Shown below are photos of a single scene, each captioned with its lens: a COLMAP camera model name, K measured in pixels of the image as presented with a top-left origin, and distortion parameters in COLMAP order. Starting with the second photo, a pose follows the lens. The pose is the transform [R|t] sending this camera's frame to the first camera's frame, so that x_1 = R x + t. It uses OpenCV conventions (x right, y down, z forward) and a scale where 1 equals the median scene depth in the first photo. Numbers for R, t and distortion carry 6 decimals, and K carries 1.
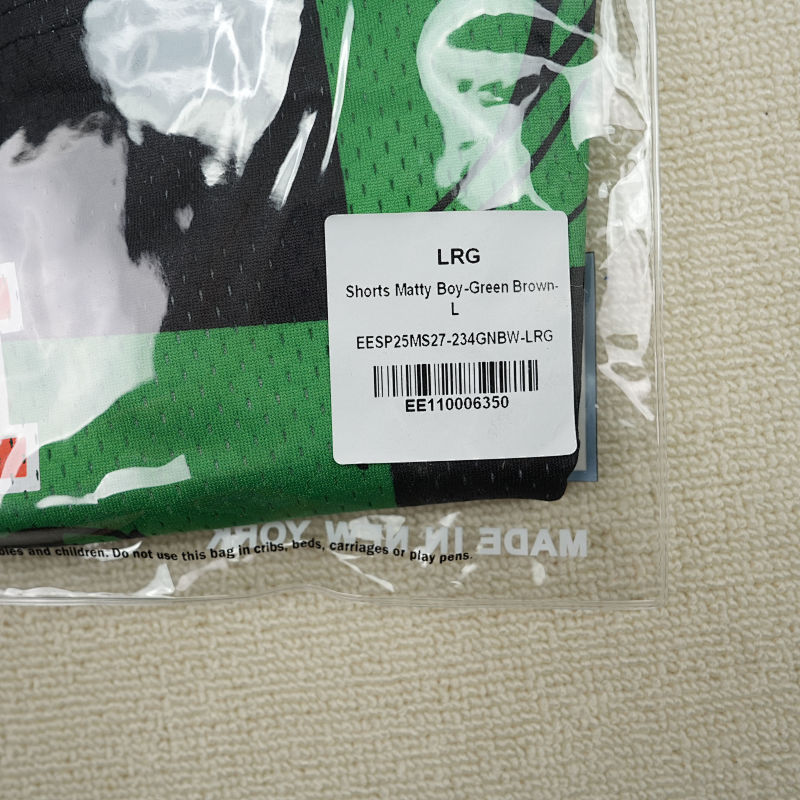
lens RADIAL K [[815.7, 0, 400.0], [0, 815.7, 400.0], [0, 0, 1]] dist [-0.014883, 0.011909]
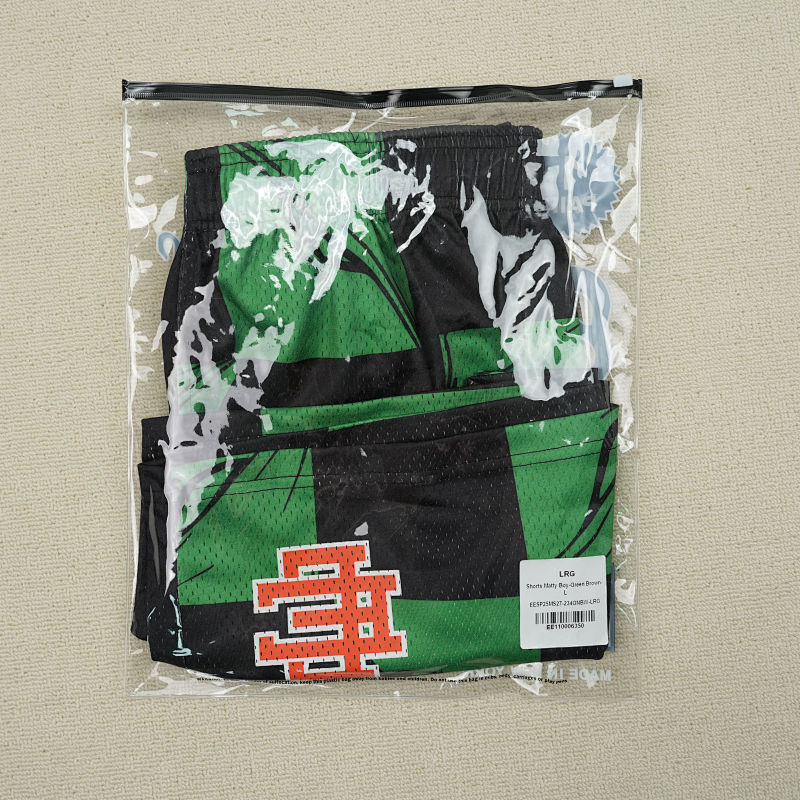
lens RADIAL K [[815.7, 0, 400.0], [0, 815.7, 400.0], [0, 0, 1]] dist [-0.014883, 0.011909]
pose [[0.999309, 0.014298, 0.034301, -0.530073], [-0.012917, 0.999110, -0.040143, -0.573948], [-0.034844, 0.039672, 0.998605, -1.563417]]
